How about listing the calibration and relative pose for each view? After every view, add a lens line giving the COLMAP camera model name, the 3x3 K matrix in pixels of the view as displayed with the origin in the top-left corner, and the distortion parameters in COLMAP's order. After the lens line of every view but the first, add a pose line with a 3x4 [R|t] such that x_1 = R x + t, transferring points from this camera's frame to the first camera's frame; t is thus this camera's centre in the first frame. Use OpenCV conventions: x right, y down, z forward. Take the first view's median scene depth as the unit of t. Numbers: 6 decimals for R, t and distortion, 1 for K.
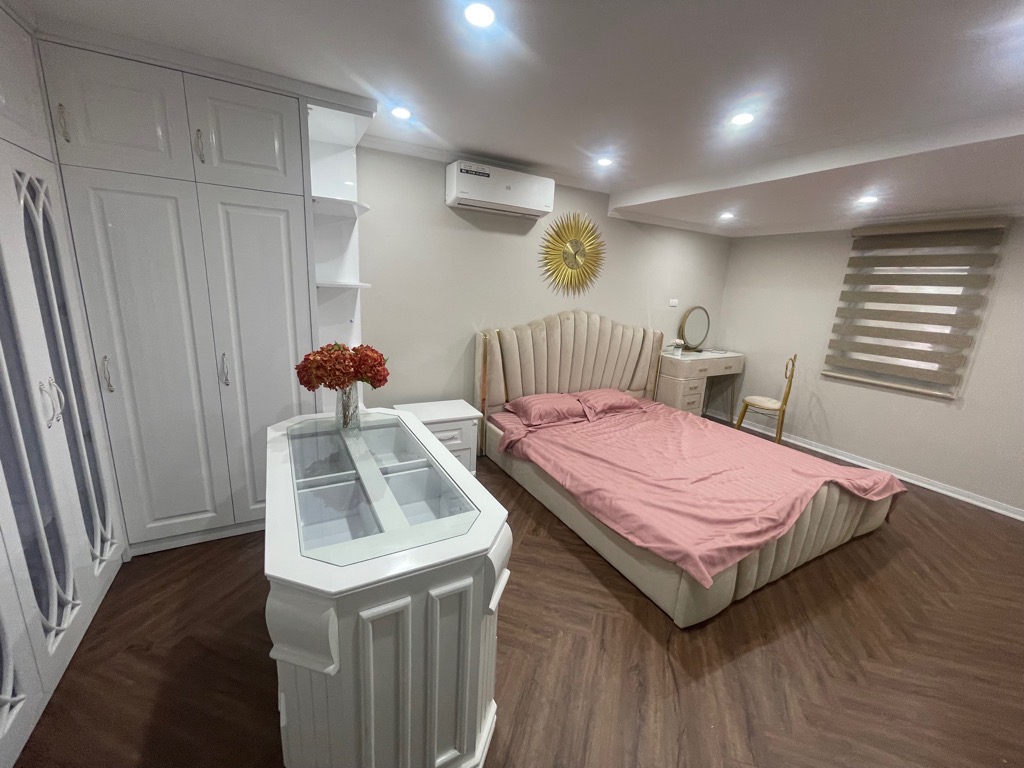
lens RADIAL K [[414.4, 0, 511.2], [0, 414.4, 383.8], [0, 0, 1]] dist [0.000222, 0.000101]
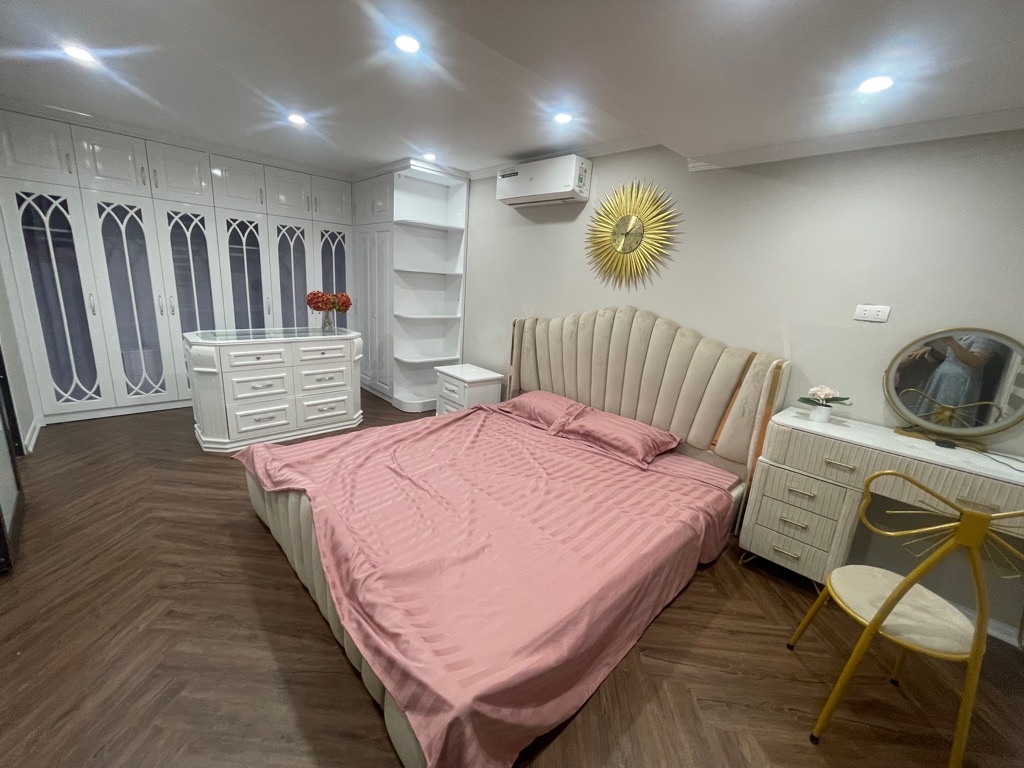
lens RADIAL K [[414.4, 0, 511.2], [0, 414.4, 383.8], [0, 0, 1]] dist [0.000222, 0.000101]
pose [[0.252249, 0.201427, -0.946466, 1.031272], [-0.287279, 0.949586, 0.125527, -0.094503], [0.924035, 0.240236, 0.297398, 0.734078]]
